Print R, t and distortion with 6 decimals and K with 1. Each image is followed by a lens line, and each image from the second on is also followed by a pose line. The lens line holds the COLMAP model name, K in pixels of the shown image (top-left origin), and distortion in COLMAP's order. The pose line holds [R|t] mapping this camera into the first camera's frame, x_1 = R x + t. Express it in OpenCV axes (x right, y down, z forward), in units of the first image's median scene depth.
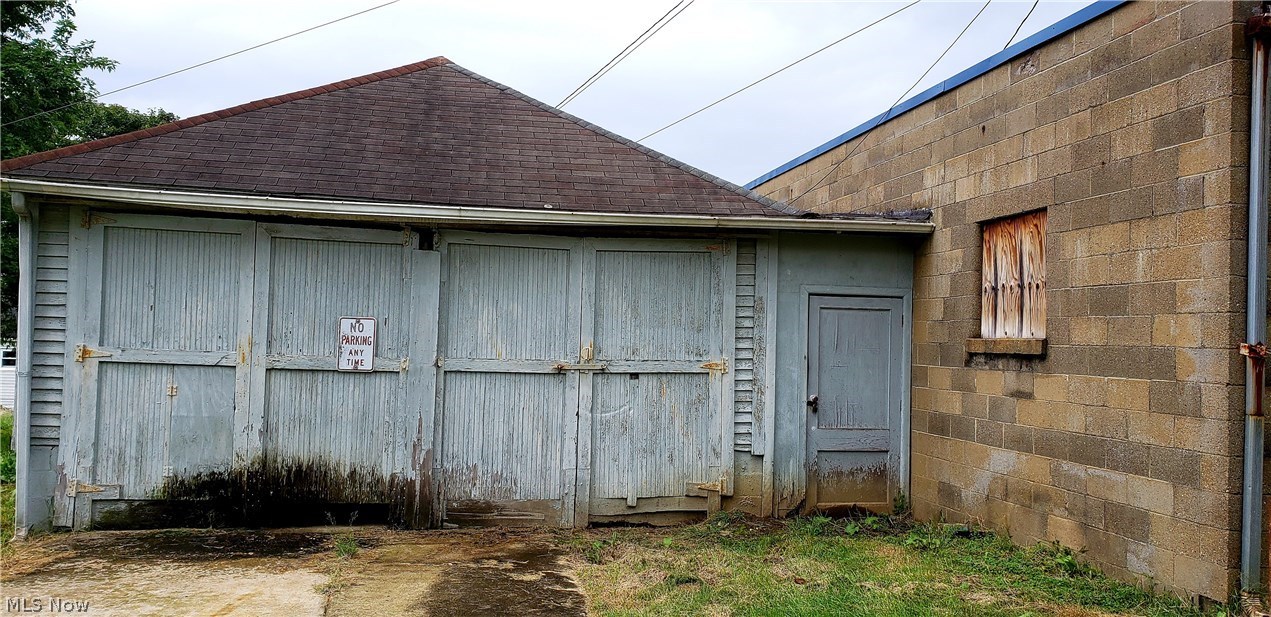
lens RADIAL K [[1049.4, 0, 635.5], [0, 1049.4, 308.5], [0, 0, 1]] dist [-0.005180, -0.011319]
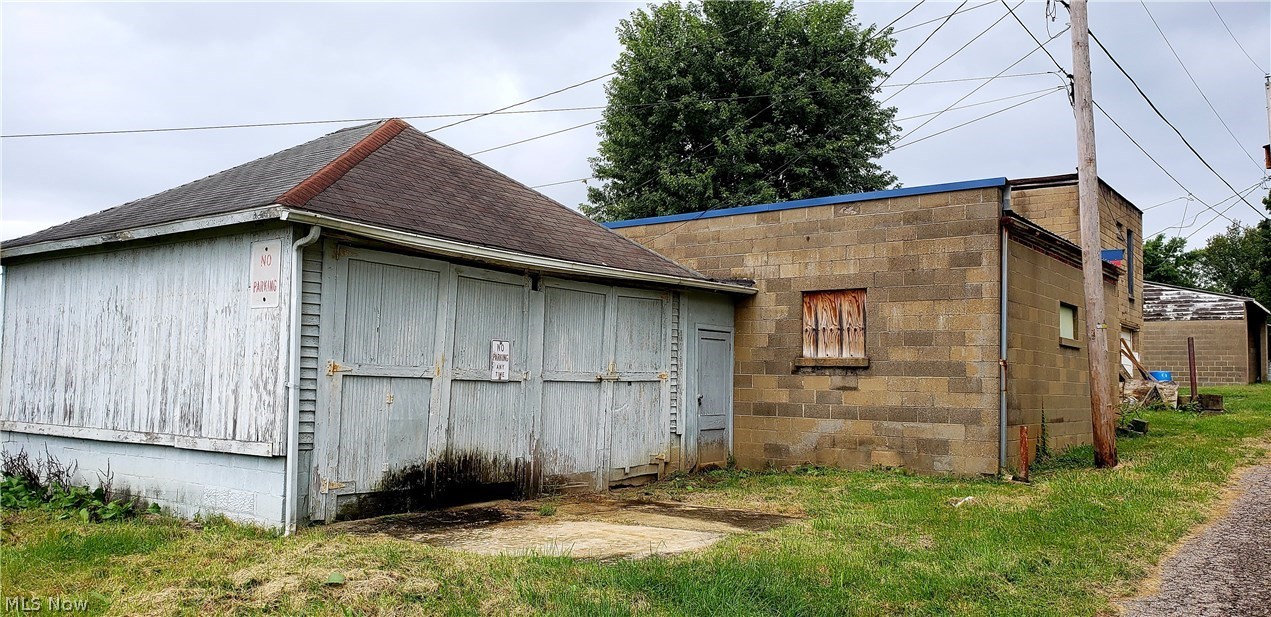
lens RADIAL K [[1049.4, 0, 635.5], [0, 1049.4, 308.5], [0, 0, 1]] dist [-0.005180, -0.011319]
pose [[0.716962, 0.037042, 0.696127, -1.073583], [-0.019740, 0.999266, -0.032842, 0.008920], [-0.696833, 0.009805, 0.717167, -0.055022]]
